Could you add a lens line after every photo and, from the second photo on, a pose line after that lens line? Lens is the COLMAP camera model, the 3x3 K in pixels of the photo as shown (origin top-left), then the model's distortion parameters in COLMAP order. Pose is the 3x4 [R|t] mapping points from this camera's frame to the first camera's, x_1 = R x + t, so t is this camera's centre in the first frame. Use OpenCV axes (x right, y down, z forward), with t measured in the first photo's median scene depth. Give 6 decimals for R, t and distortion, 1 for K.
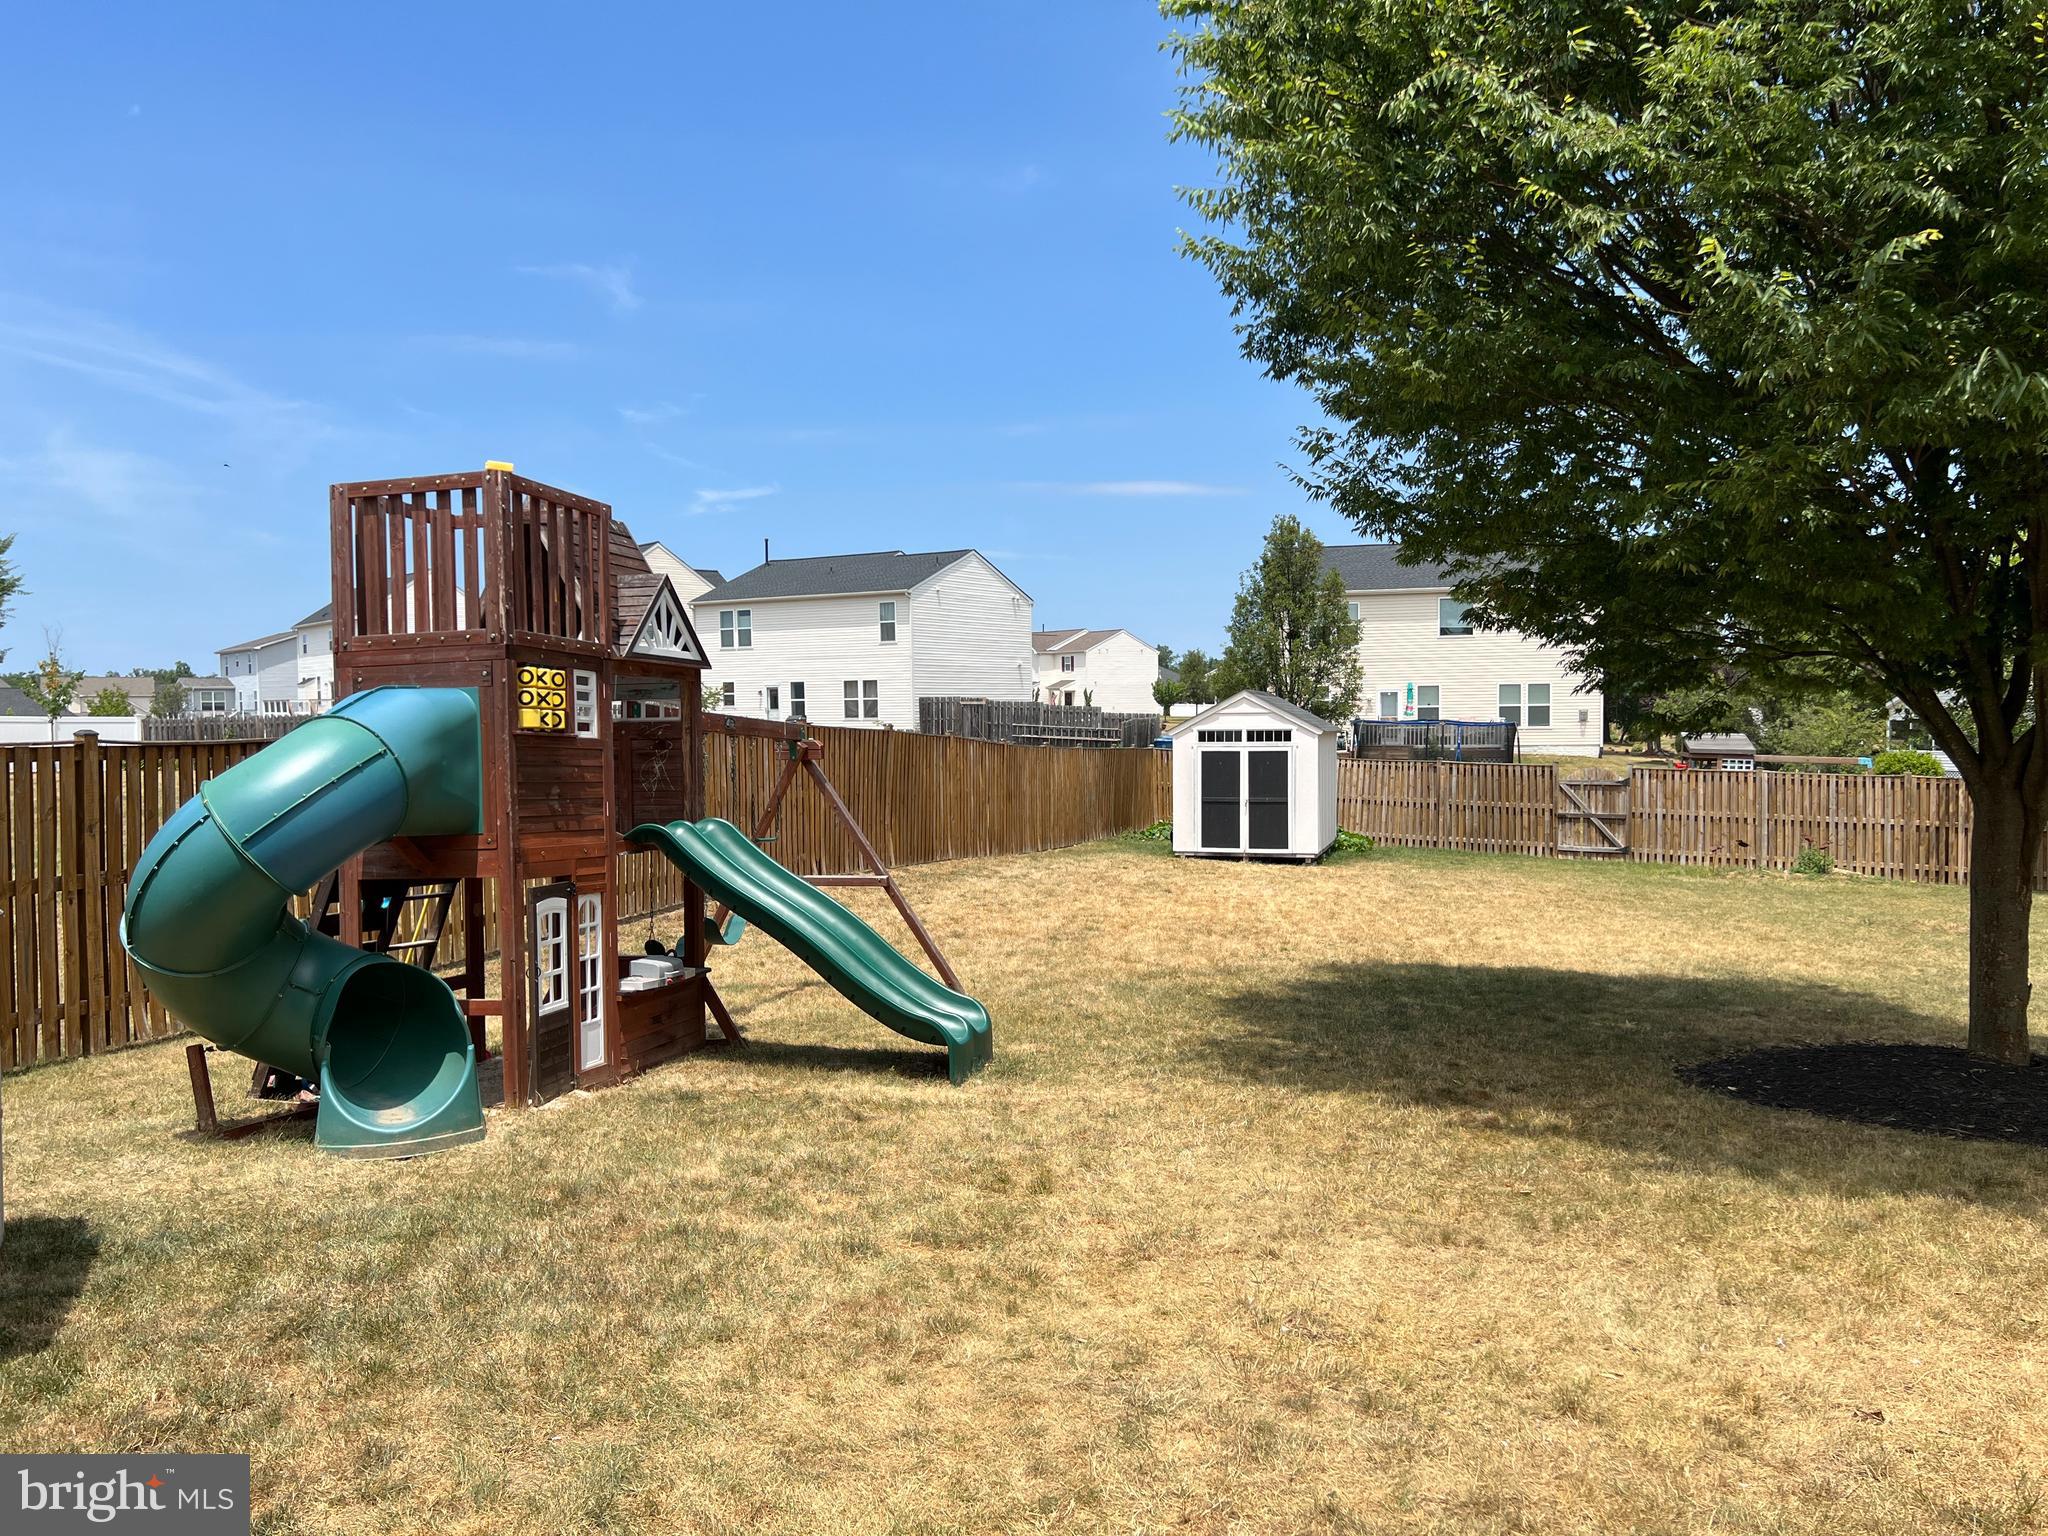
lens RADIAL K [[1519.0, 0, 1032.7], [0, 1519.0, 782.1], [0, 0, 1]] dist [0.049304, -0.050125]
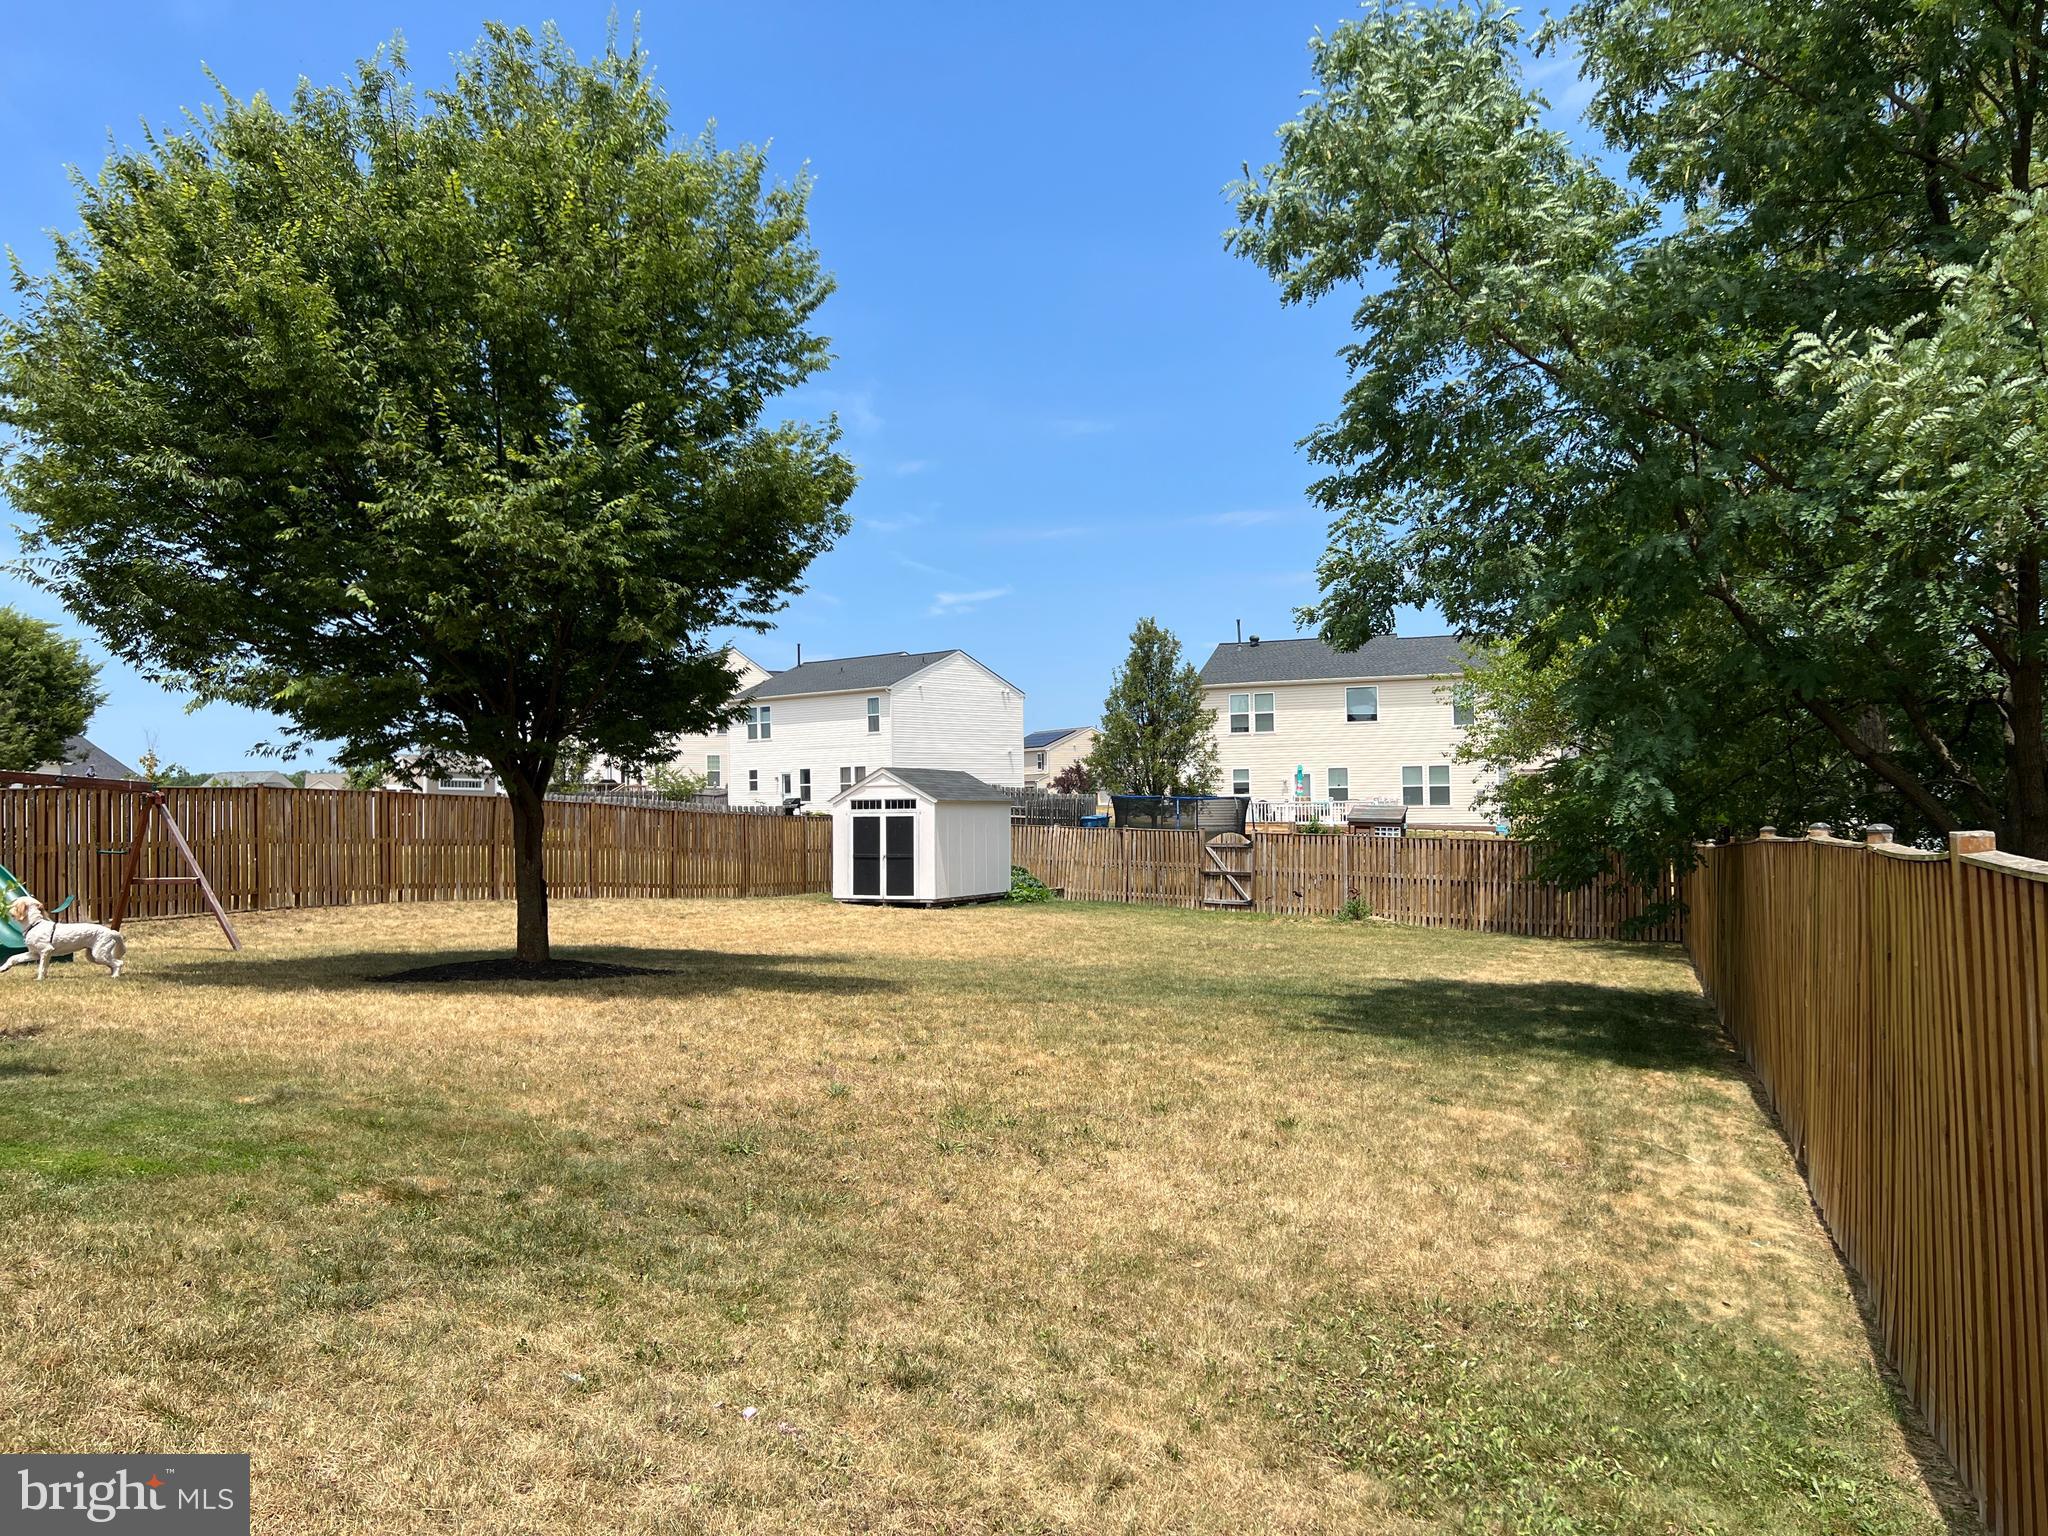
lens RADIAL K [[1519.0, 0, 1046.3], [0, 1519.0, 763.7], [0, 0, 1]] dist [0.049304, -0.050125]
pose [[0.985285, -0.008349, -0.170713, 0.482022], [-0.003954, 0.997425, -0.071603, 0.024949], [0.170872, 0.071225, 0.982716, -0.200732]]
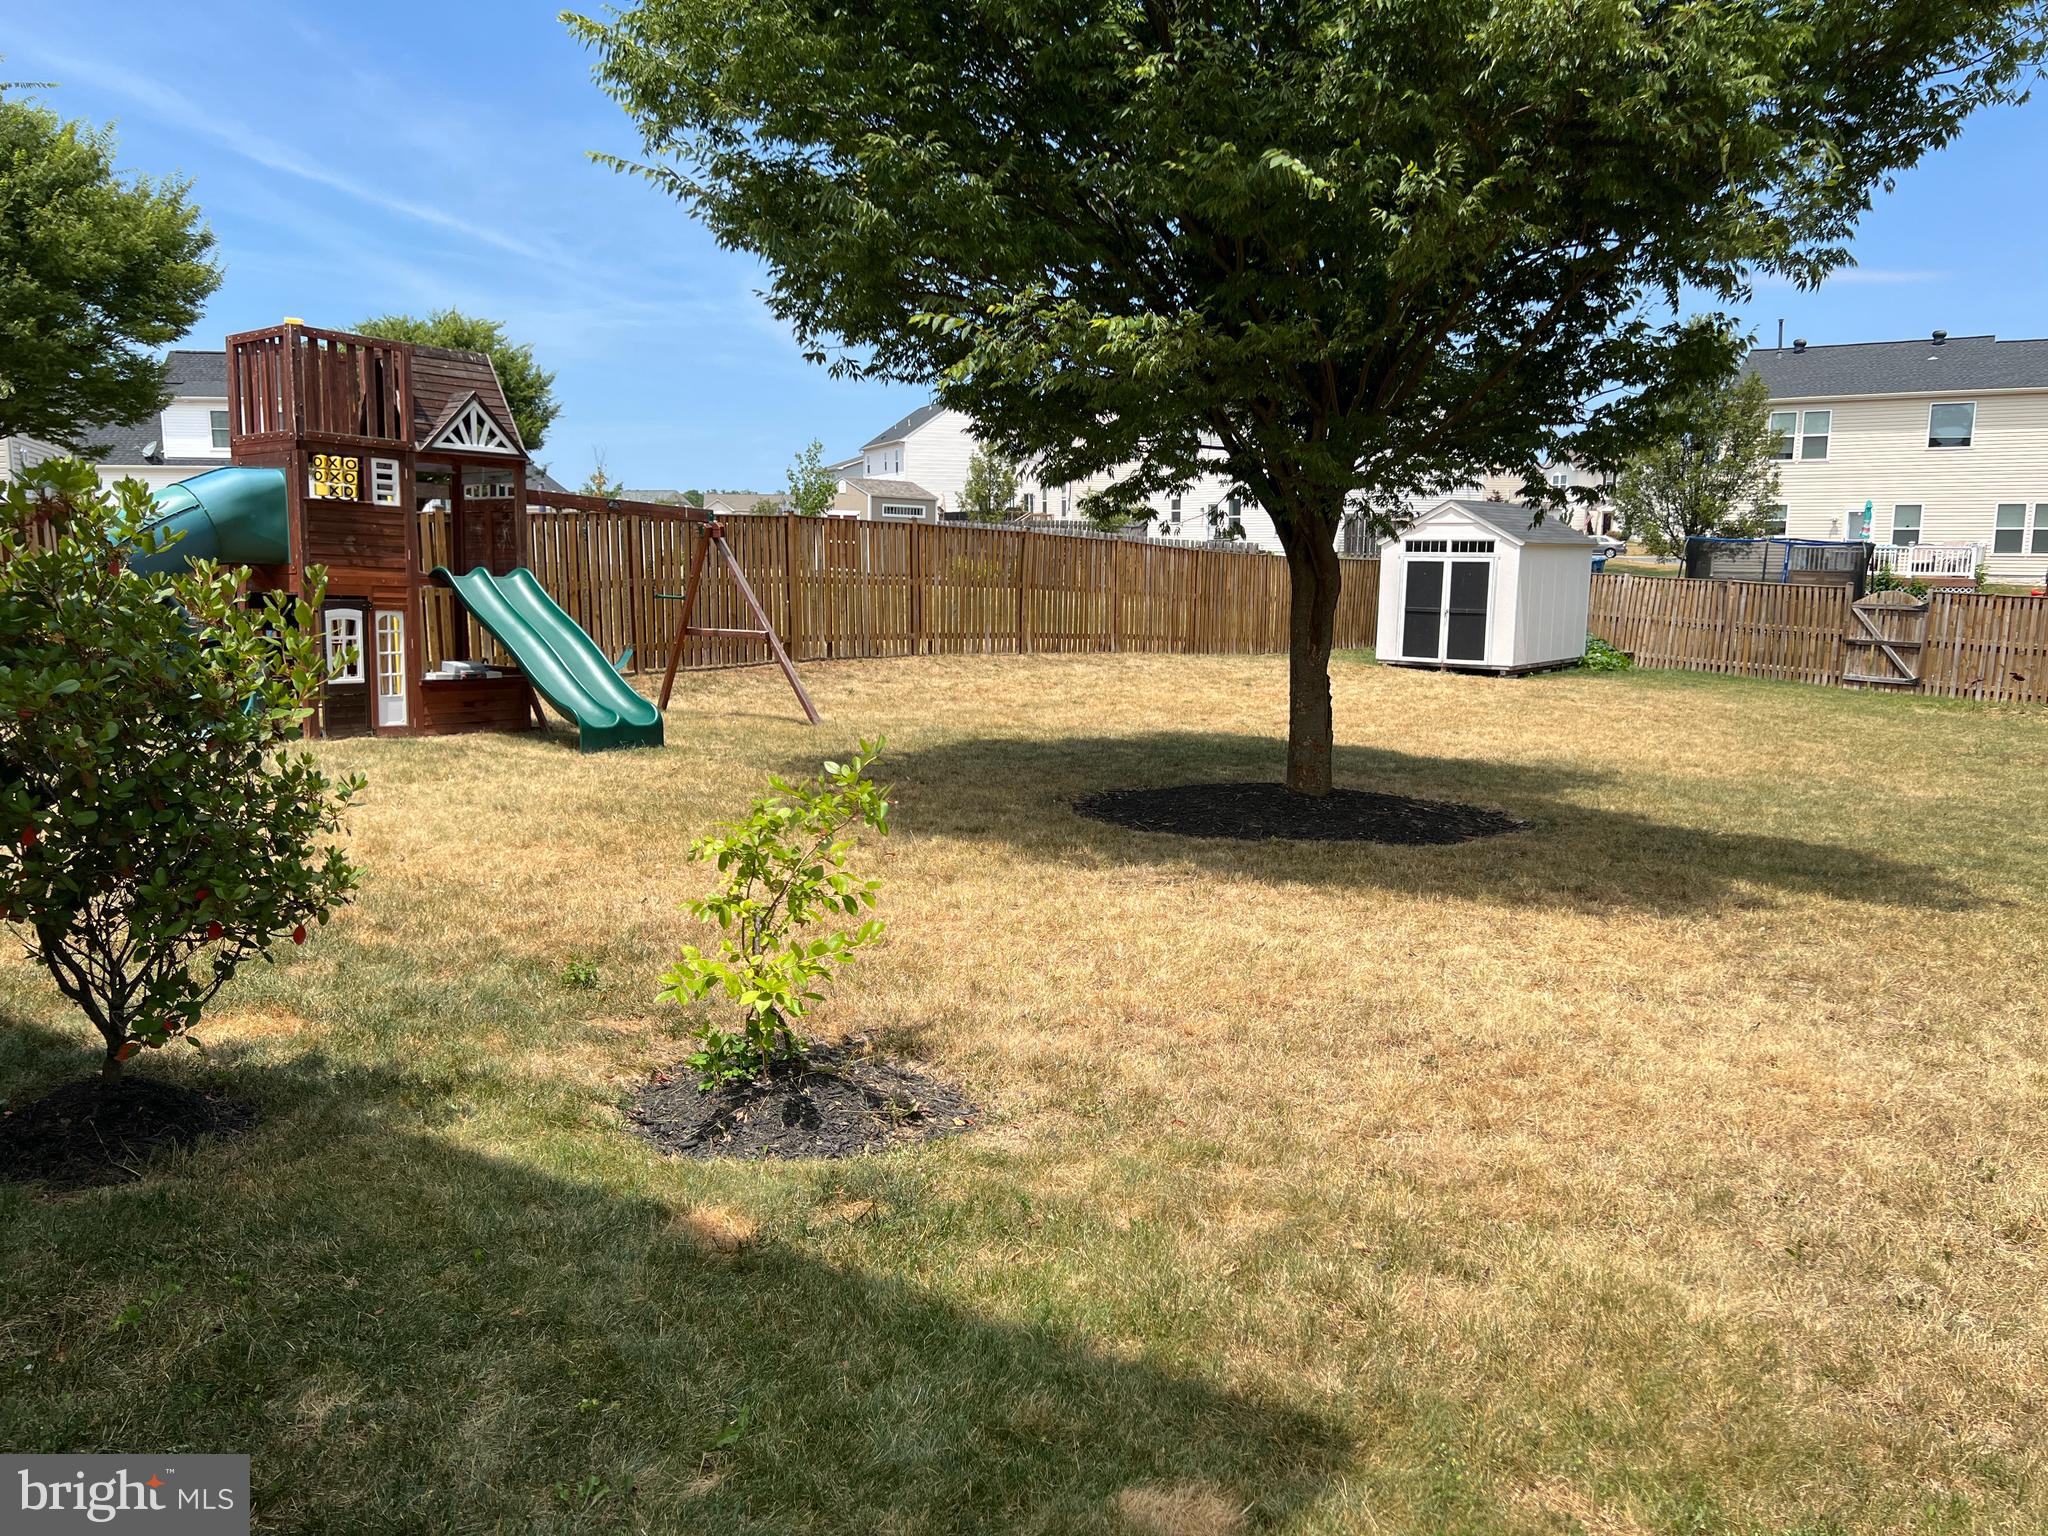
lens RADIAL K [[1519.0, 0, 1050.4], [0, 1519.0, 791.5], [0, 0, 1]] dist [0.049304, -0.050125]
pose [[0.926794, 0.077791, -0.367424, 0.278410], [-0.033208, 0.991455, 0.126148, 0.012013], [0.374098, -0.104712, 0.921459, -0.052034]]
